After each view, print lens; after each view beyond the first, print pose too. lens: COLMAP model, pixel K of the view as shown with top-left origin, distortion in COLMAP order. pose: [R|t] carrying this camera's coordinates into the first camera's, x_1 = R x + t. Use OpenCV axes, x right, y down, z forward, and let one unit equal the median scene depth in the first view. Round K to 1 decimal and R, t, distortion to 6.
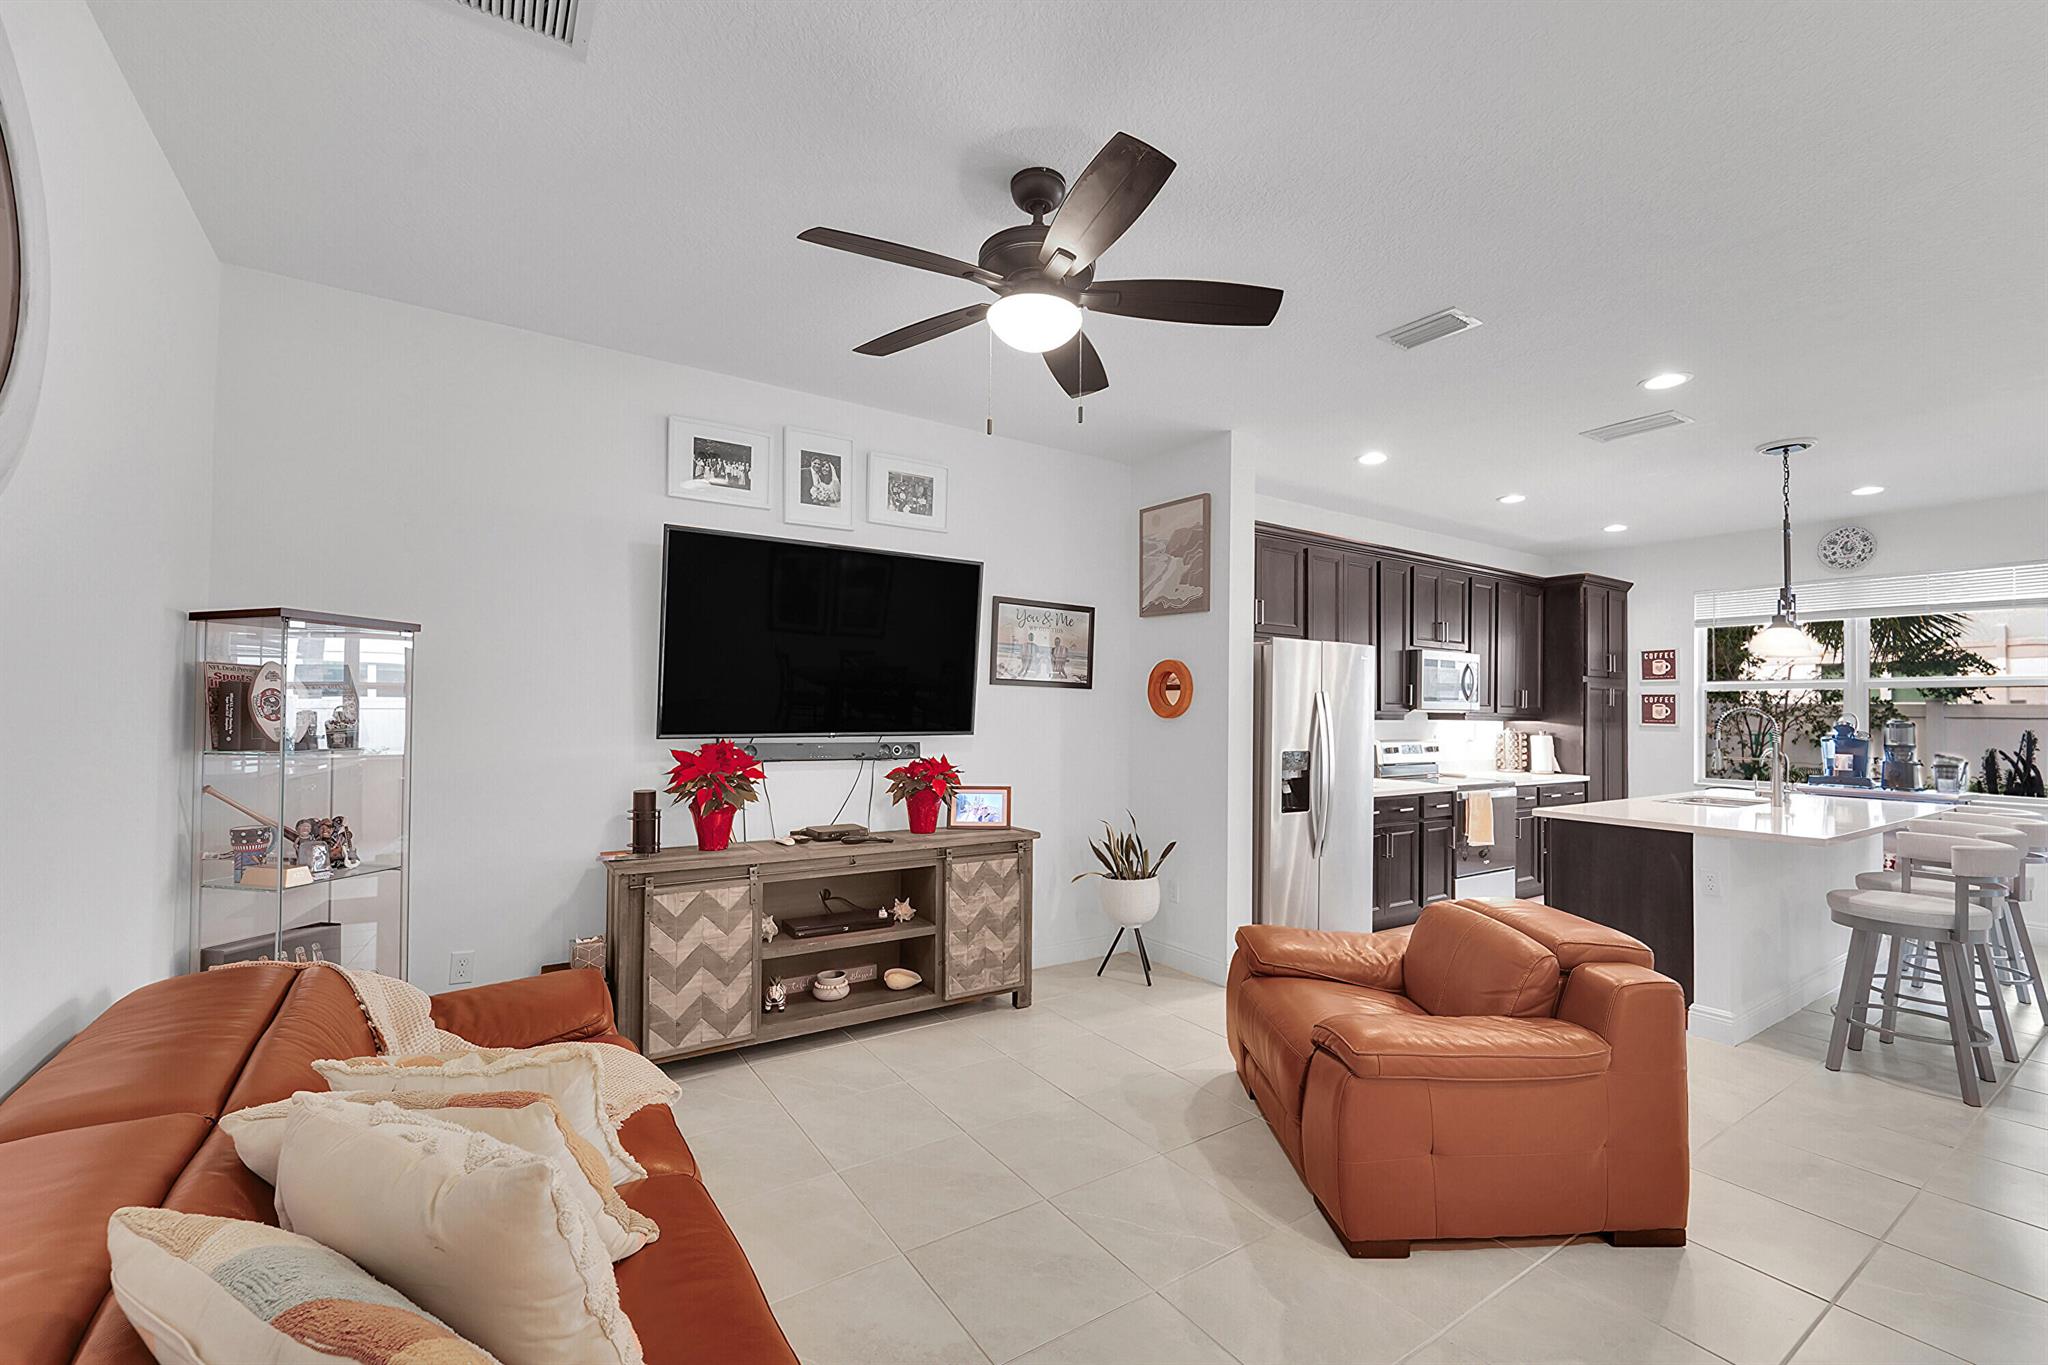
lens RADIAL K [[832.7, 0, 1021.7], [0, 832.7, 694.3], [0, 0, 1]] dist [-0.010811, 0.000368]
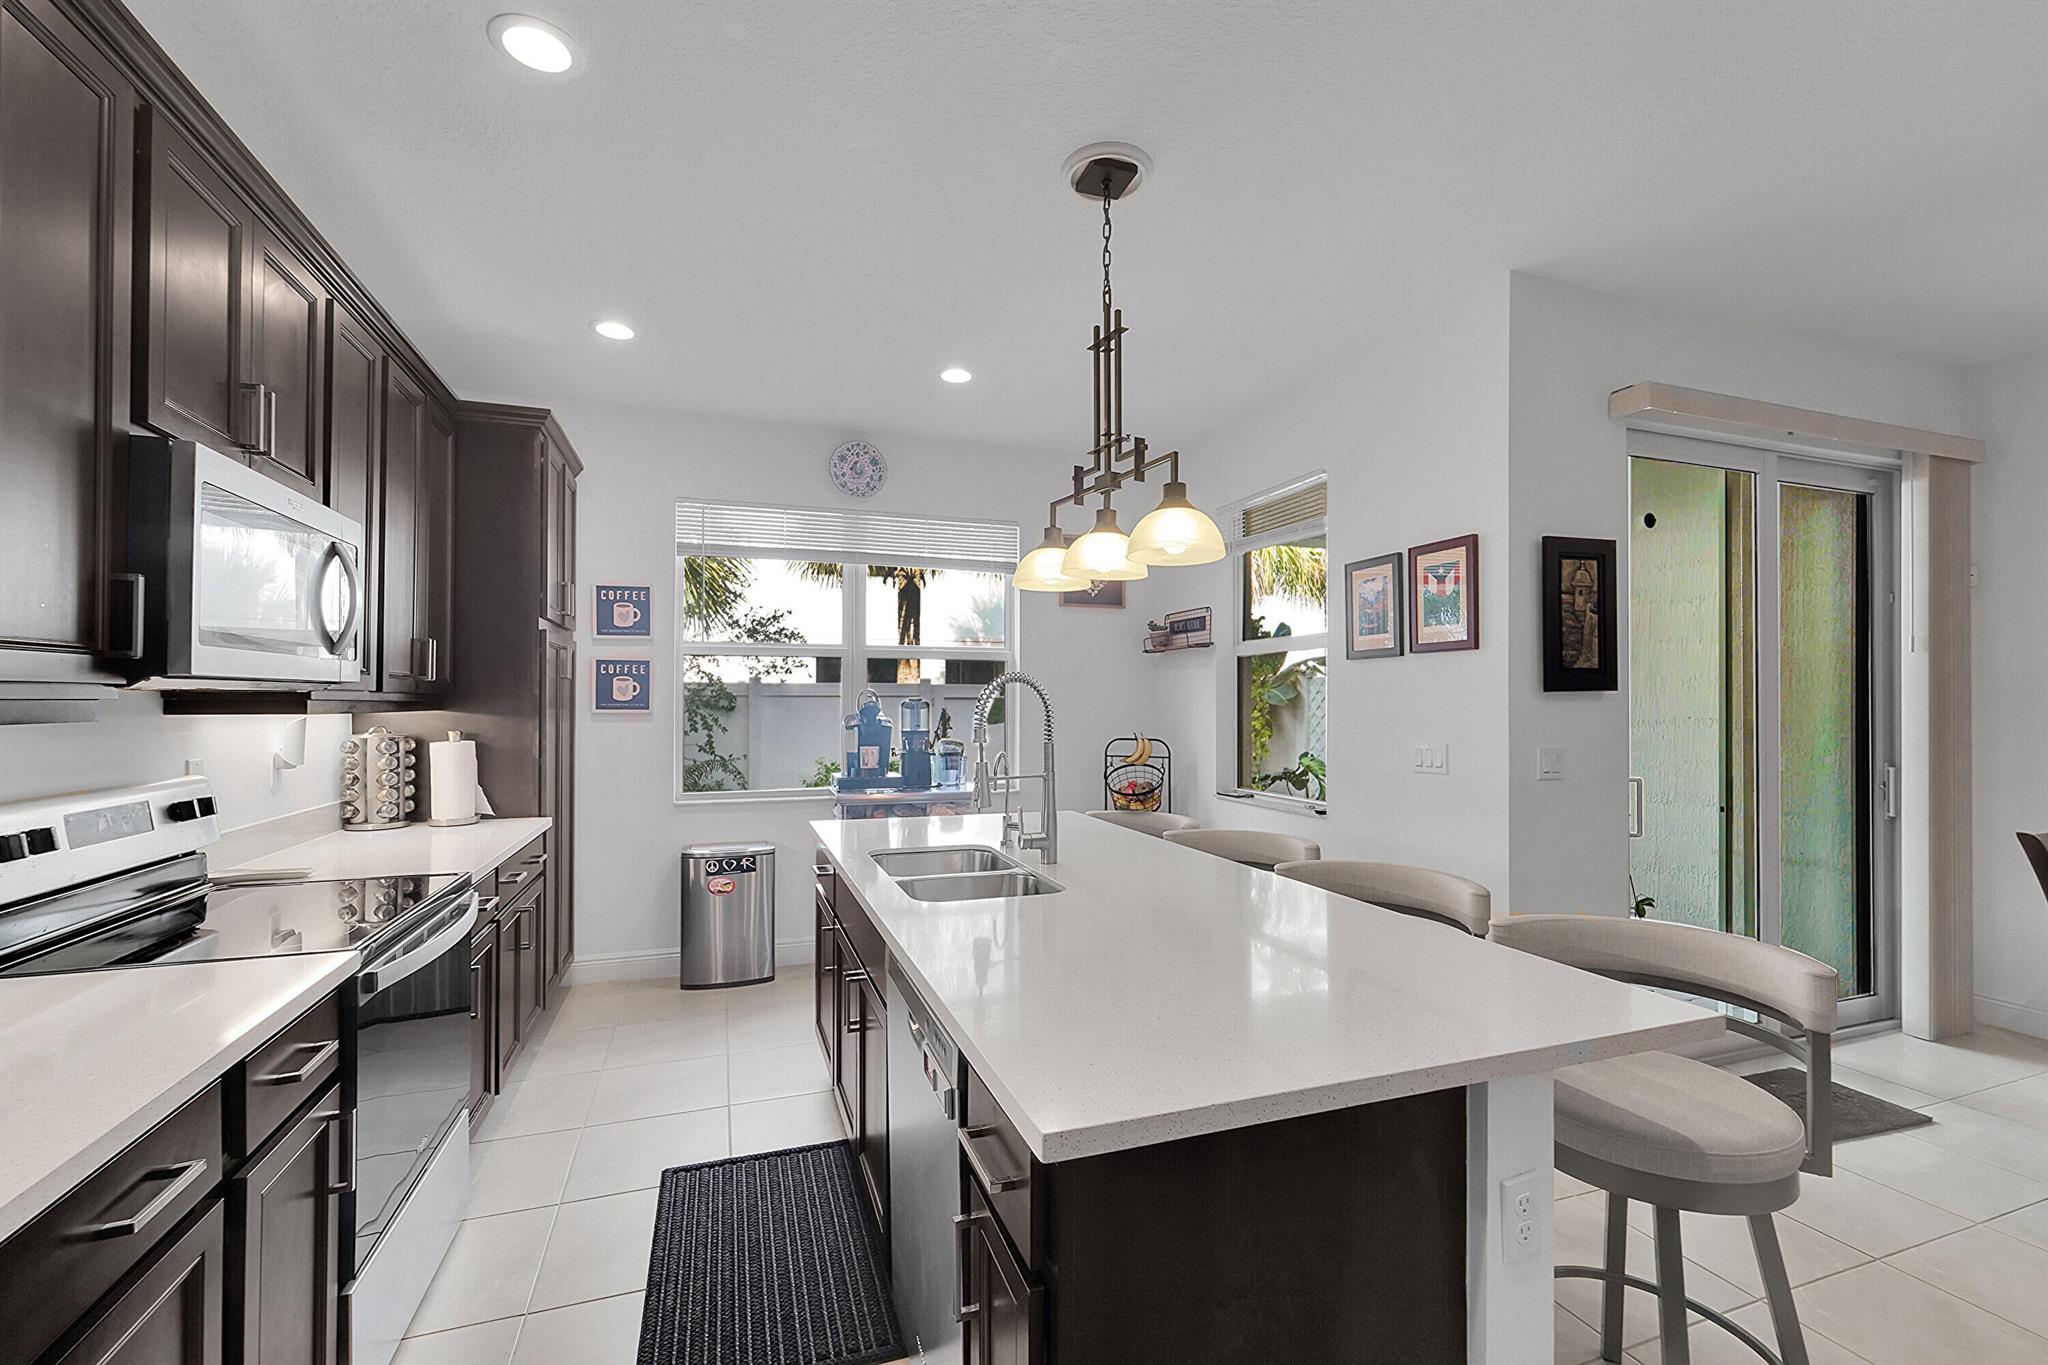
lens RADIAL K [[832.7, 0, 979.6], [0, 832.7, 694.7], [0, 0, 1]] dist [-0.010811, 0.000368]
pose [[0.250174, -0.007454, 0.968172, 0.257198], [-0.015588, 0.999810, 0.011726, 0.013981], [-0.968075, -0.018026, 0.250010, 0.607763]]
